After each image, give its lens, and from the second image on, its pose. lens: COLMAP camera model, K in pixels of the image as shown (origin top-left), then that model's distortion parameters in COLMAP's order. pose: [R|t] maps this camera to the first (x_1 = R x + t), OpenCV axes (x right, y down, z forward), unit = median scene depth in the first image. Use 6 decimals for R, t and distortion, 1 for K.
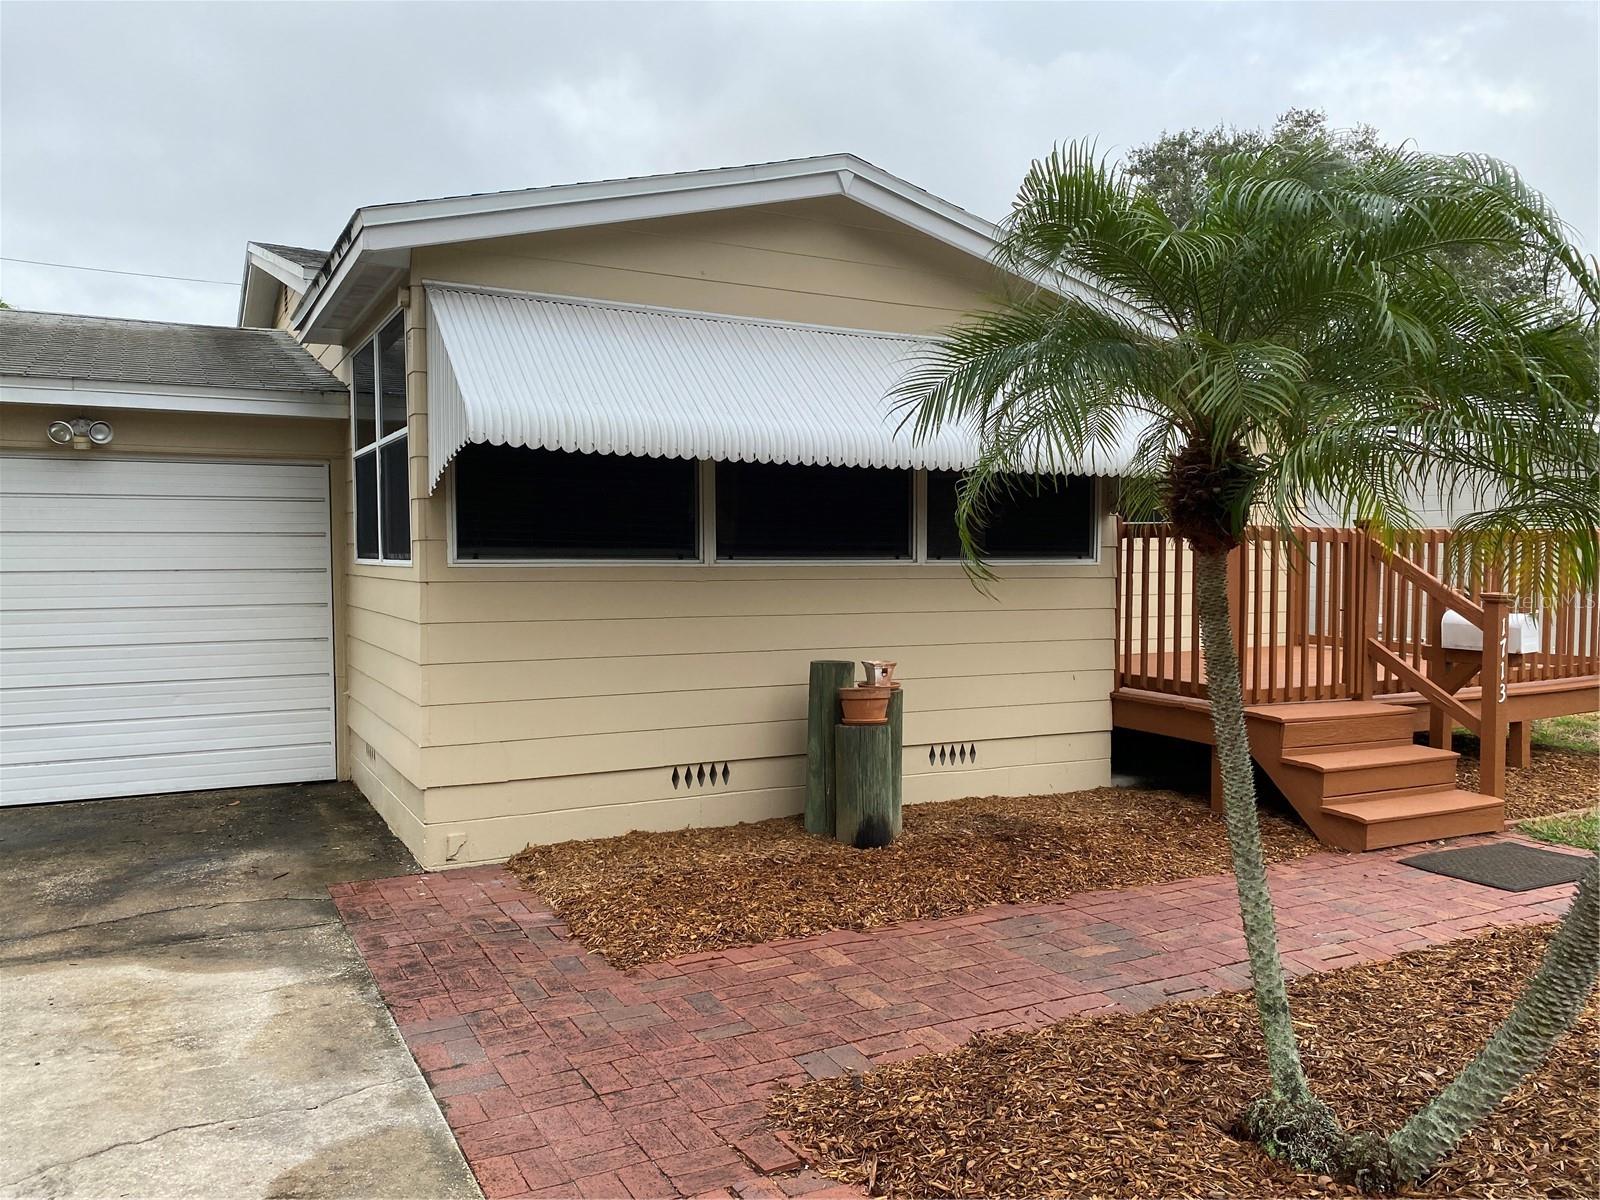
lens RADIAL K [[1184.2, 0, 798.9], [0, 1184.2, 596.3], [0, 0, 1]] dist [0.019375, -0.028615]
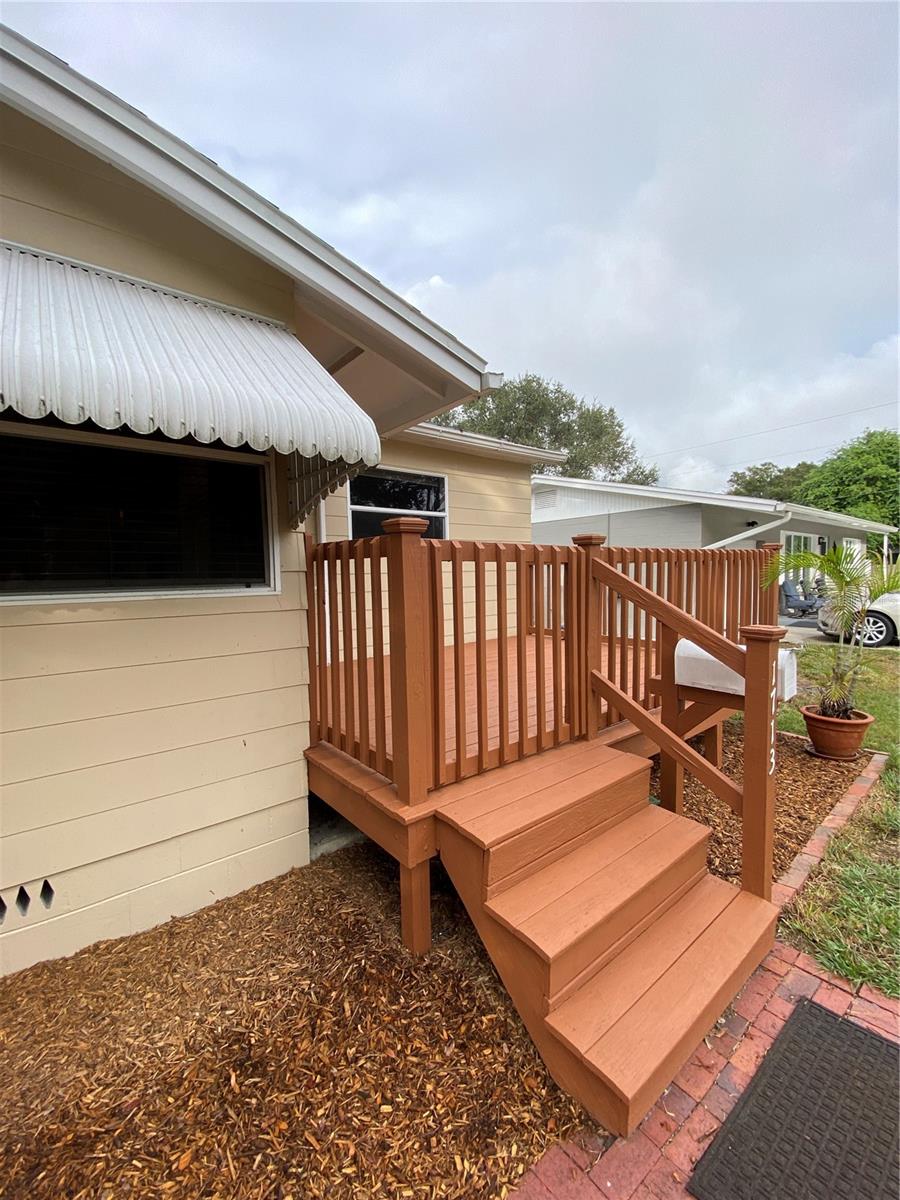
lens RADIAL K [[490.0, 0, 450.6], [0, 490.0, 603.0], [0, 0, 1]] dist [-0.016107, -0.002988]
pose [[0.974992, -0.035657, 0.219361, 0.303535], [0.030321, 0.999158, 0.027647, -0.027706], [-0.220162, -0.020305, 0.975252, 0.679301]]
